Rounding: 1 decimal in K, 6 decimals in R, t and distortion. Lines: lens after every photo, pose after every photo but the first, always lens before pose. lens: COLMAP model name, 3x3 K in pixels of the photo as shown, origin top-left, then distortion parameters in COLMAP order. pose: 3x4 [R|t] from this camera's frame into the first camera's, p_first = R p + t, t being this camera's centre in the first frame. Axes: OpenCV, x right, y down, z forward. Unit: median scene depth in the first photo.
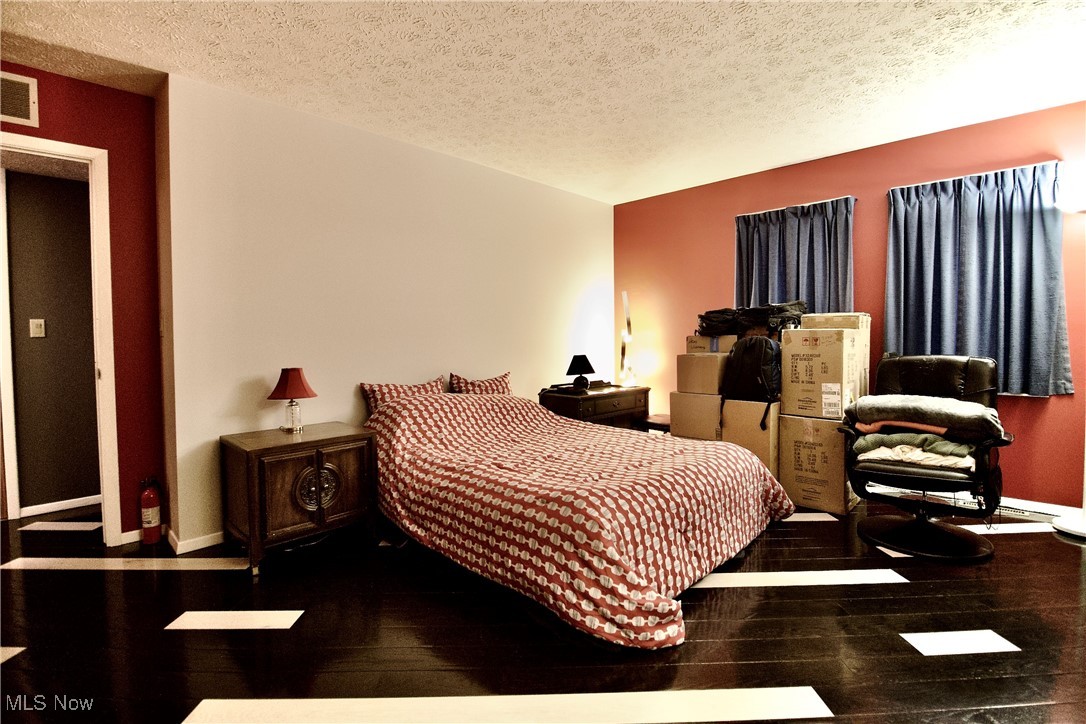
lens RADIAL K [[506.9, 0, 547.4], [0, 506.9, 350.1], [0, 0, 1]] dist [0.003594, -0.014117]
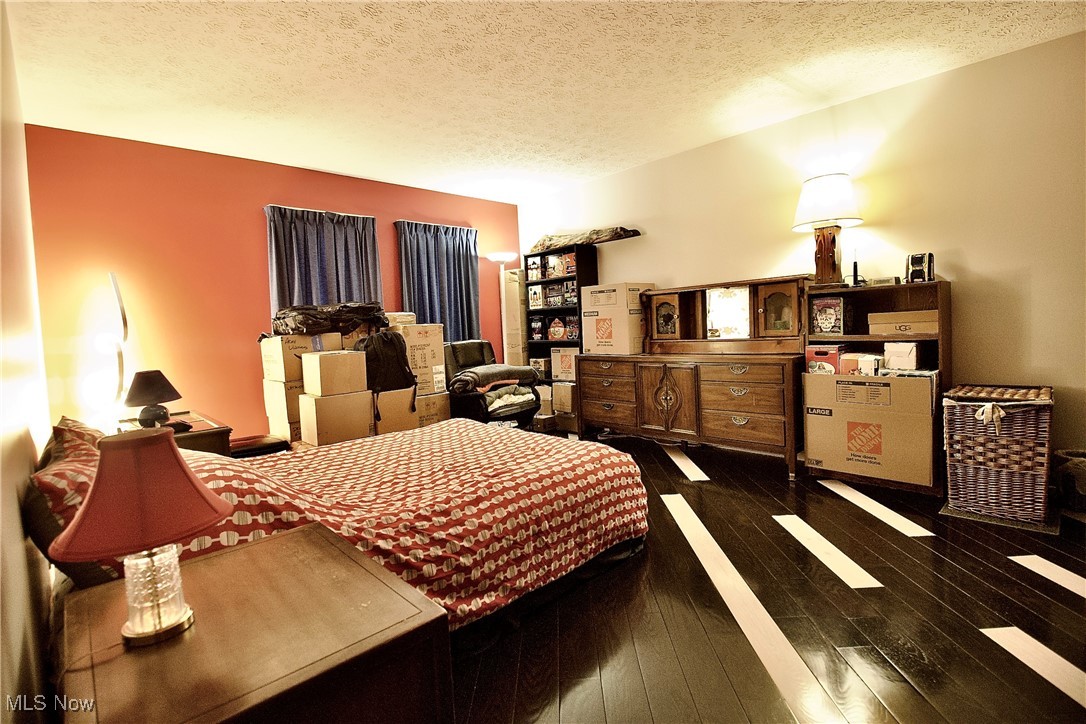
lens RADIAL K [[506.9, 0, 547.4], [0, 506.9, 350.1], [0, 0, 1]] dist [0.003594, -0.014117]
pose [[0.025545, -0.044671, 0.998675, -0.777709], [0.076332, 0.996172, 0.042607, -0.008554], [-0.996755, 0.075143, 0.028857, 0.722205]]
